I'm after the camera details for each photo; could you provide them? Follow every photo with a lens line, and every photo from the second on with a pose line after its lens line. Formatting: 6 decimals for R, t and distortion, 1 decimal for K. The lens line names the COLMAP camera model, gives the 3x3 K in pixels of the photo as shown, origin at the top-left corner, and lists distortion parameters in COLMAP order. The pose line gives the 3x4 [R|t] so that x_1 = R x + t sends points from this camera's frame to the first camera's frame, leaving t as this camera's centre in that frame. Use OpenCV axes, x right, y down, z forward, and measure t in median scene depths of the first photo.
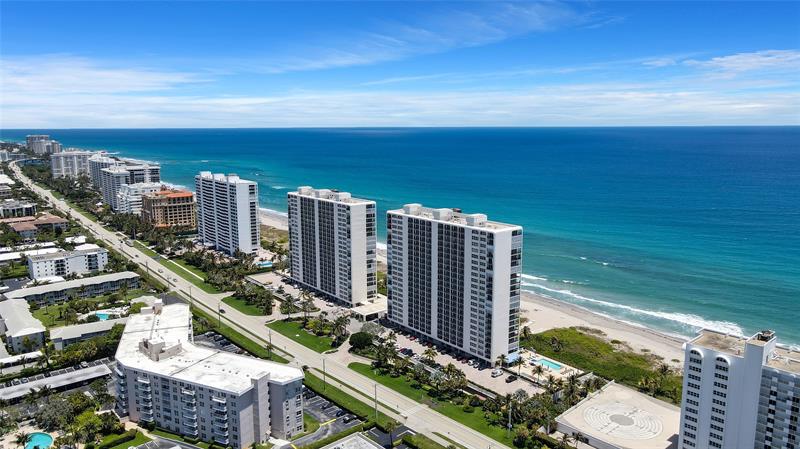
lens RADIAL K [[593.9, 0, 400.0], [0, 593.9, 224.5], [0, 0, 1]] dist [-0.006150, 0.047833]
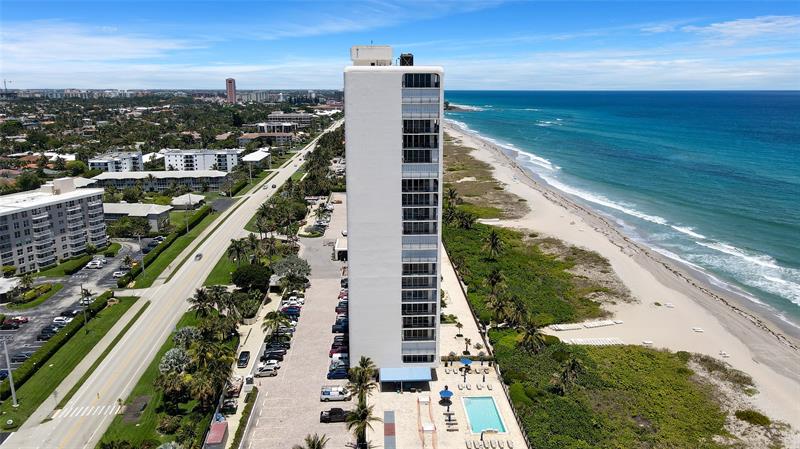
lens RADIAL K [[593.9, 0, 400.0], [0, 593.9, 224.5], [0, 0, 1]] dist [-0.006150, 0.047833]
pose [[0.815891, 0.136738, -0.561804, 0.346897], [-0.103634, 0.990483, 0.090570, 0.062724], [0.568842, -0.015673, 0.822298, 0.526712]]
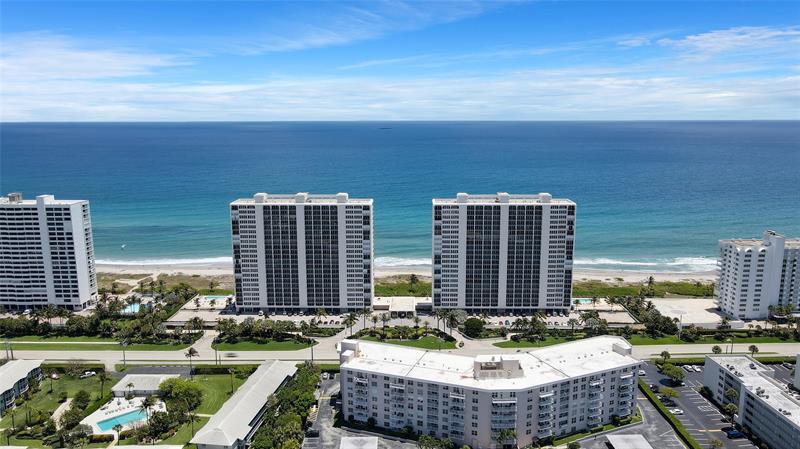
lens RADIAL K [[593.9, 0, 400.0], [0, 593.9, 224.5], [0, 0, 1]] dist [-0.006150, 0.047833]
pose [[0.640695, -0.138748, 0.755155, -0.812127], [0.131416, 0.988839, 0.070187, -0.064131], [-0.756466, 0.054271, 0.651778, 0.361933]]
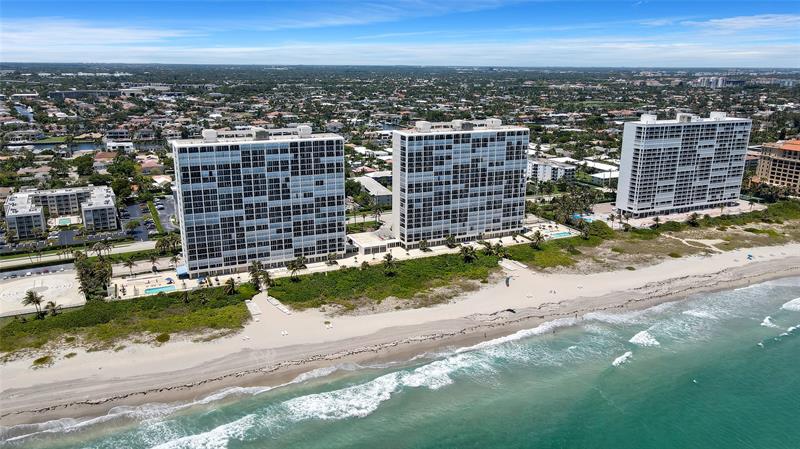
lens RADIAL K [[593.9, 0, 400.0], [0, 593.9, 224.5], [0, 0, 1]] dist [-0.006150, 0.047833]
pose [[-0.227867, 0.263630, -0.937324, 0.875013], [-0.171590, 0.936711, 0.305172, -0.192655], [0.958454, 0.230374, -0.168209, 1.263069]]
